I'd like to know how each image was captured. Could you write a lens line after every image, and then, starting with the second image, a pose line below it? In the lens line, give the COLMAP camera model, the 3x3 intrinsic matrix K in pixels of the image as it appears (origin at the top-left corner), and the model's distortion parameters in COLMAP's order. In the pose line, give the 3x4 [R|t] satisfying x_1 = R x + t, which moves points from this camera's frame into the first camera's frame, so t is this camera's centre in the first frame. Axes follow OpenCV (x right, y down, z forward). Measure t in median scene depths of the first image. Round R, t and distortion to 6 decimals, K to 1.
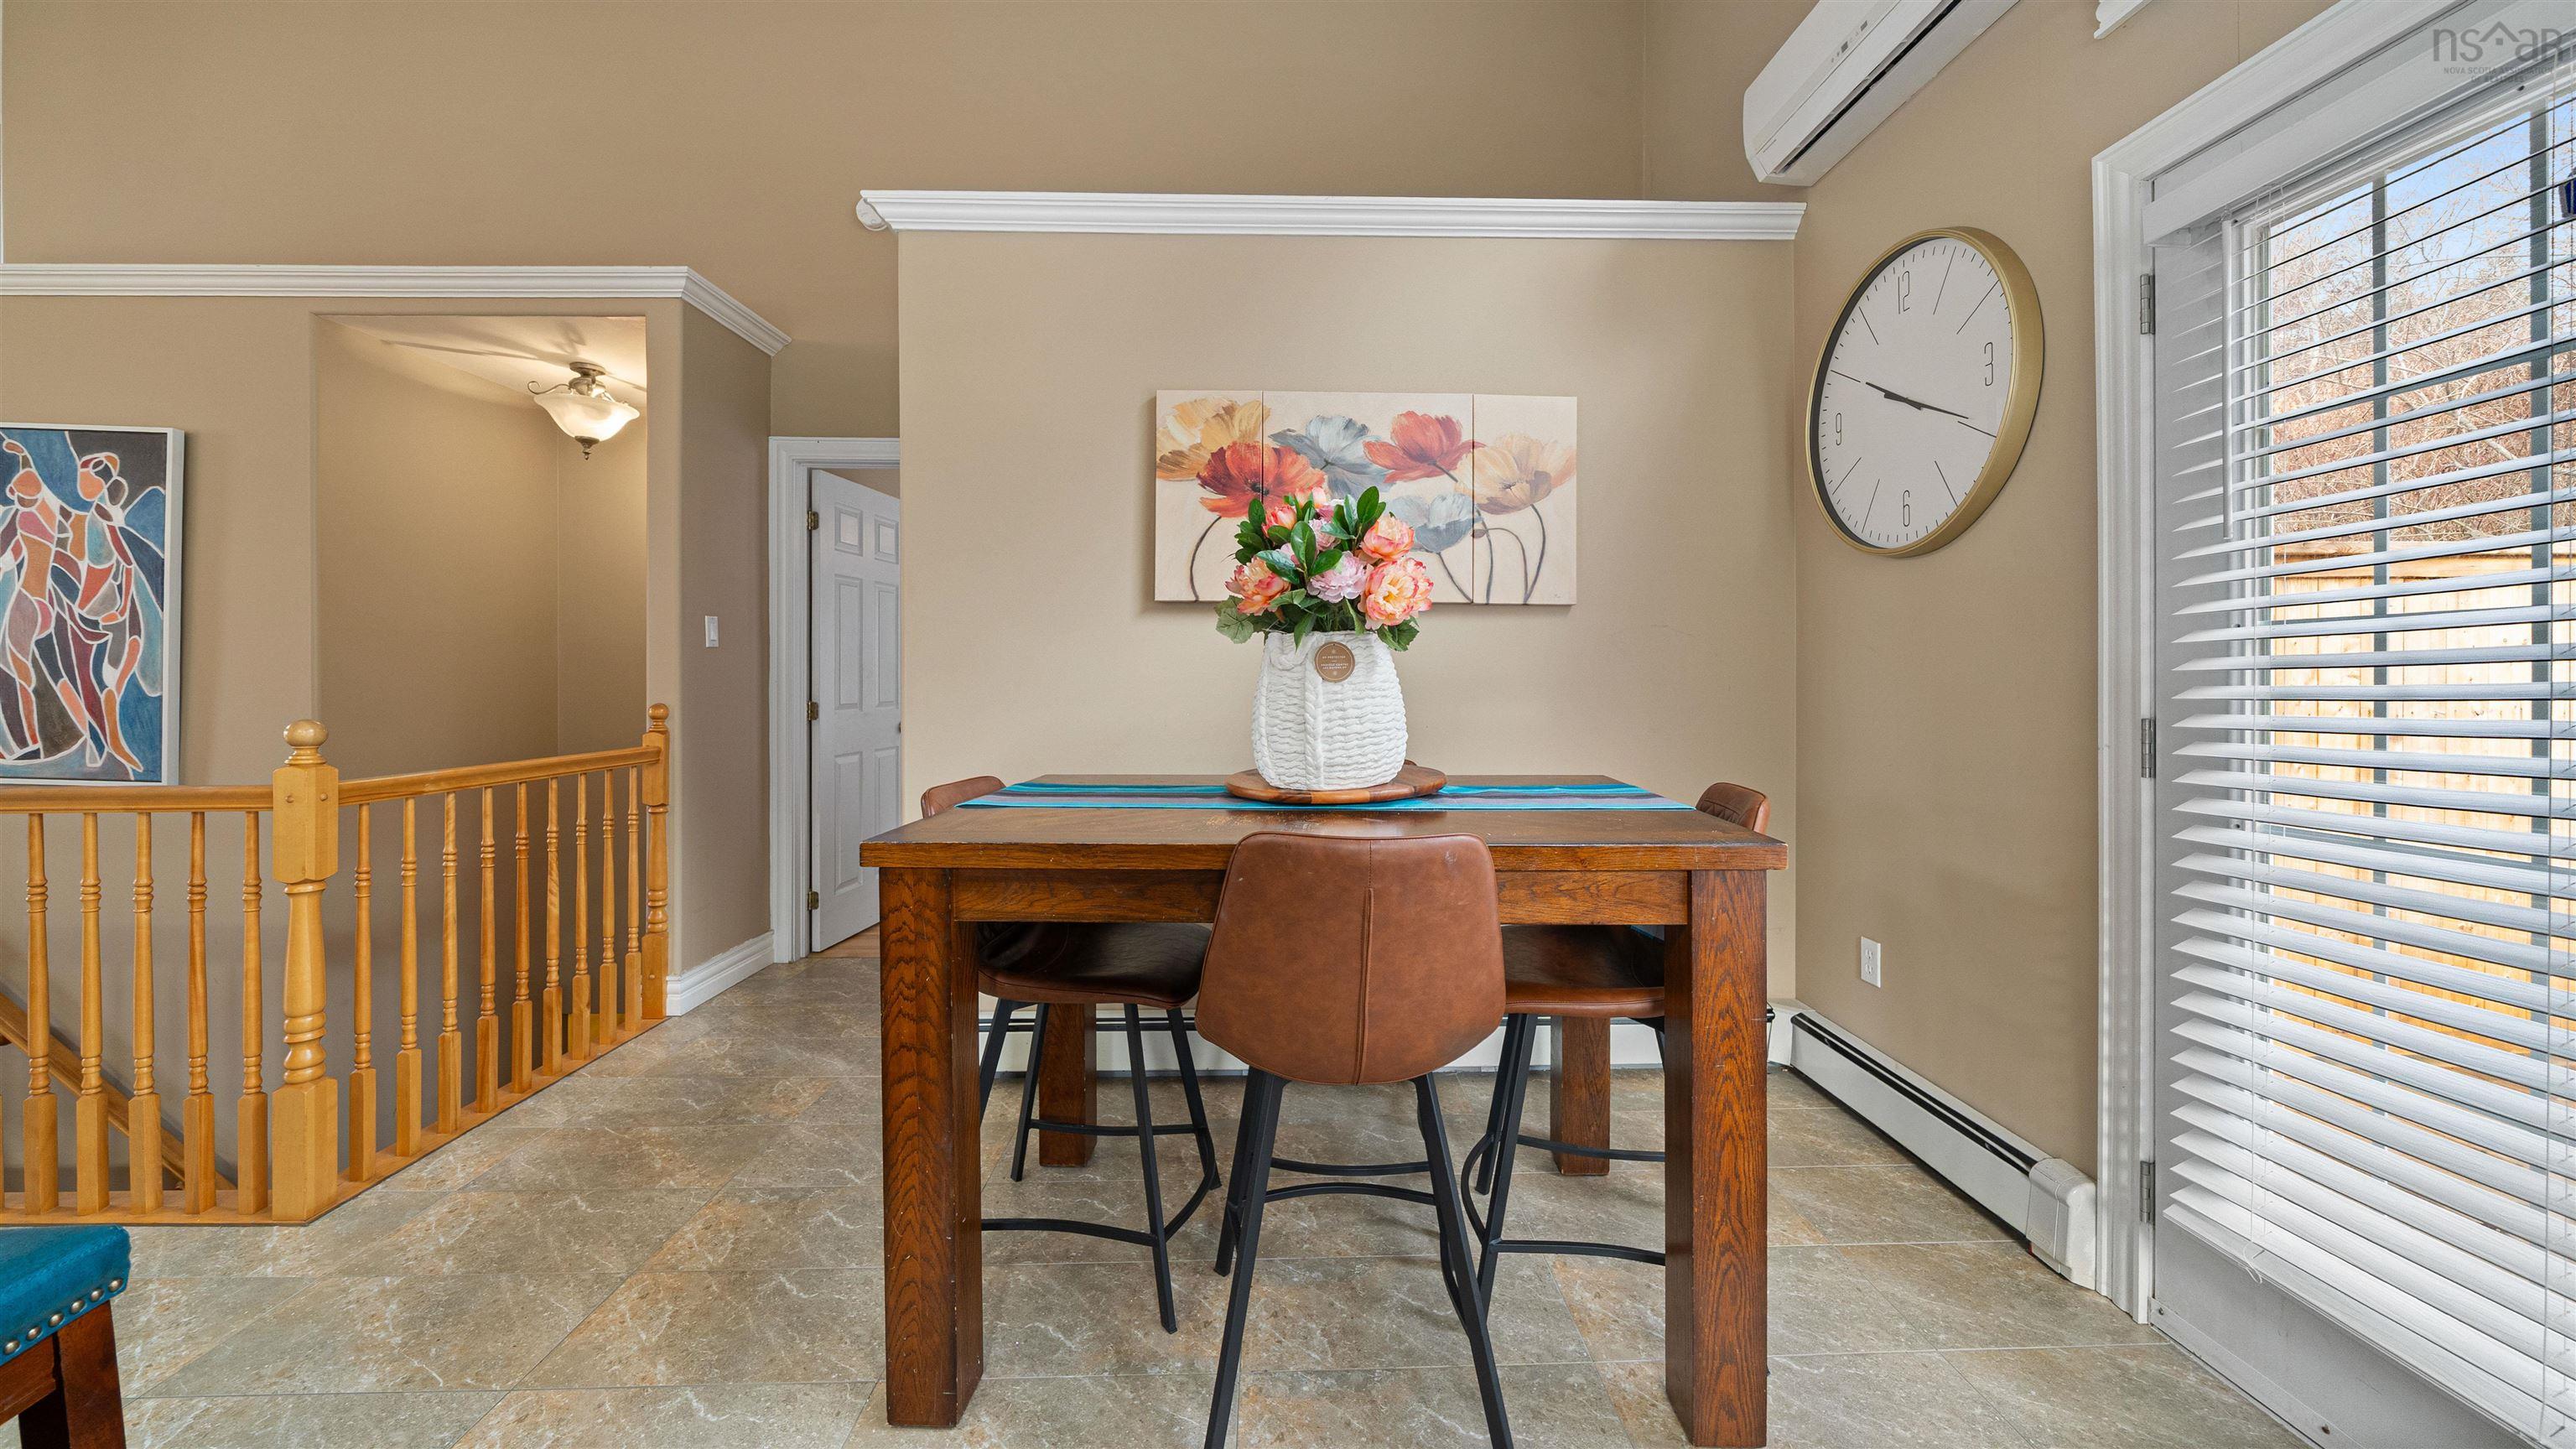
lens RADIAL K [[899.0, 0, 1287.8], [0, 899.0, 688.6], [0, 0, 1]] dist [-0.004741, -0.000108]
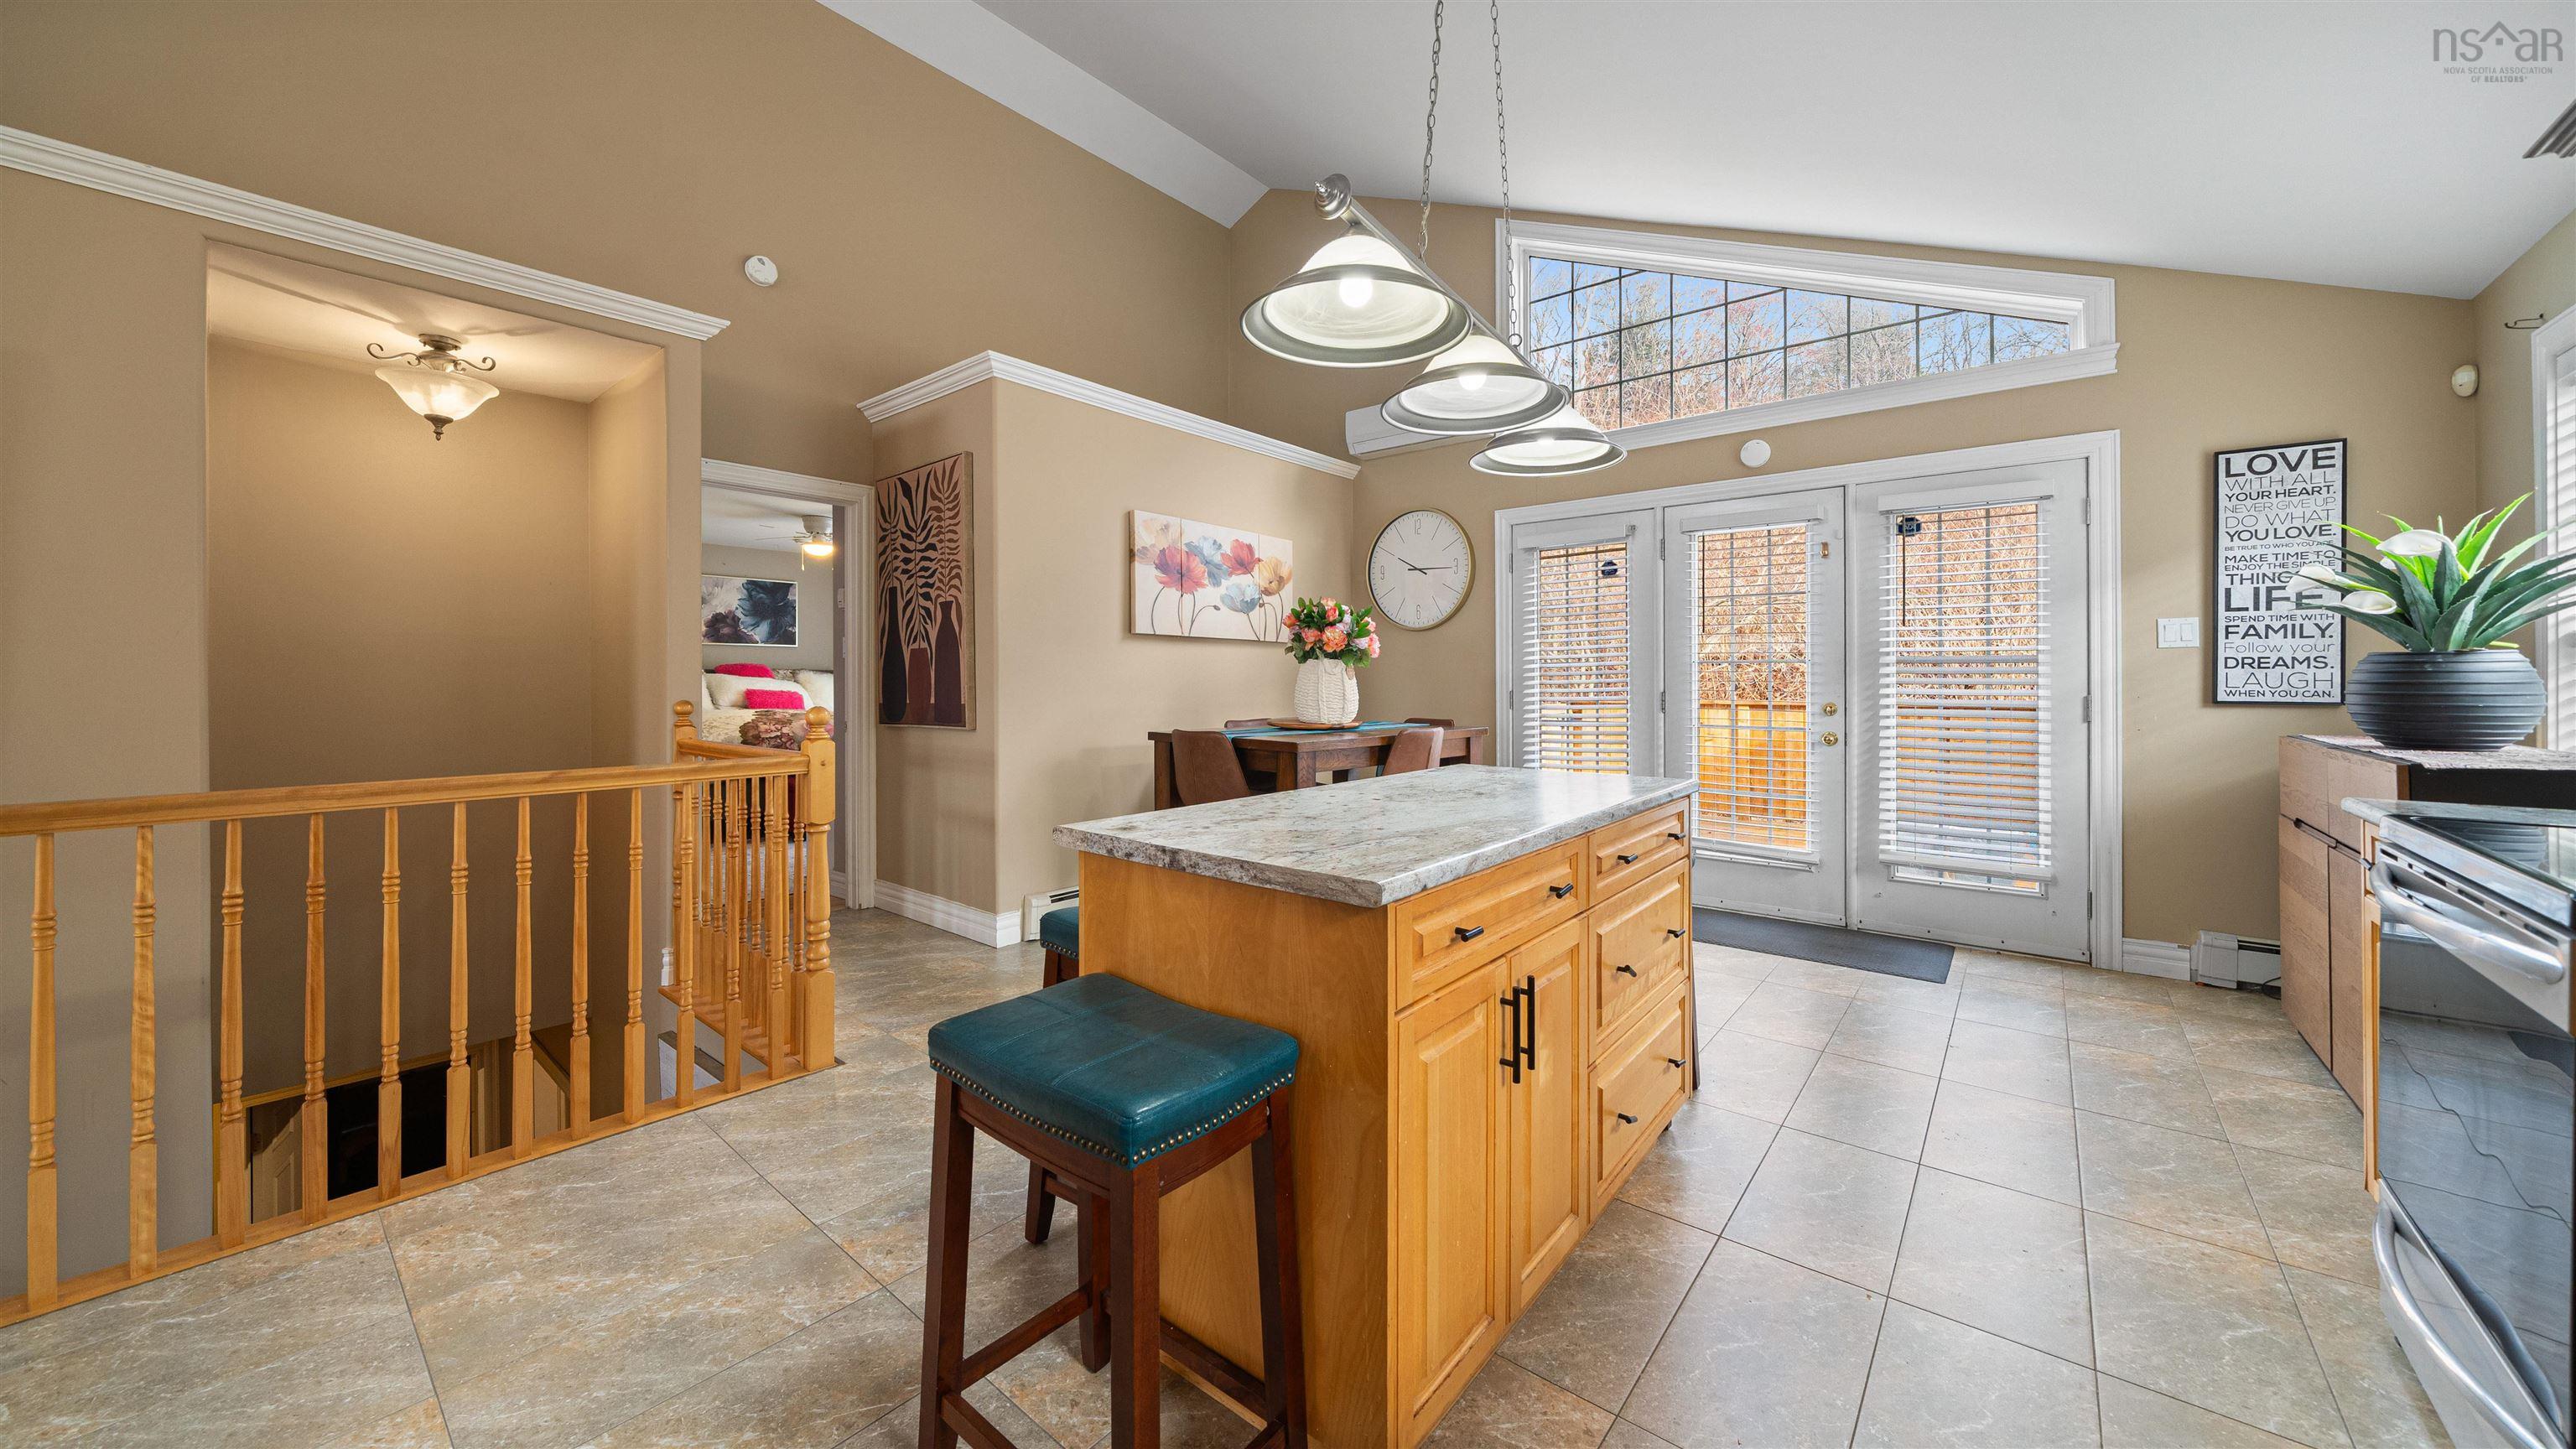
lens RADIAL K [[910.6, 0, 1281.6], [0, 910.6, 651.6], [0, 0, 1]] dist [-0.001332, -0.000014]
pose [[0.669206, 0.024367, 0.742677, -1.232880], [0.008077, 0.999165, -0.040060, 0.008357], [-0.743033, 0.032807, 0.668450, -0.355544]]
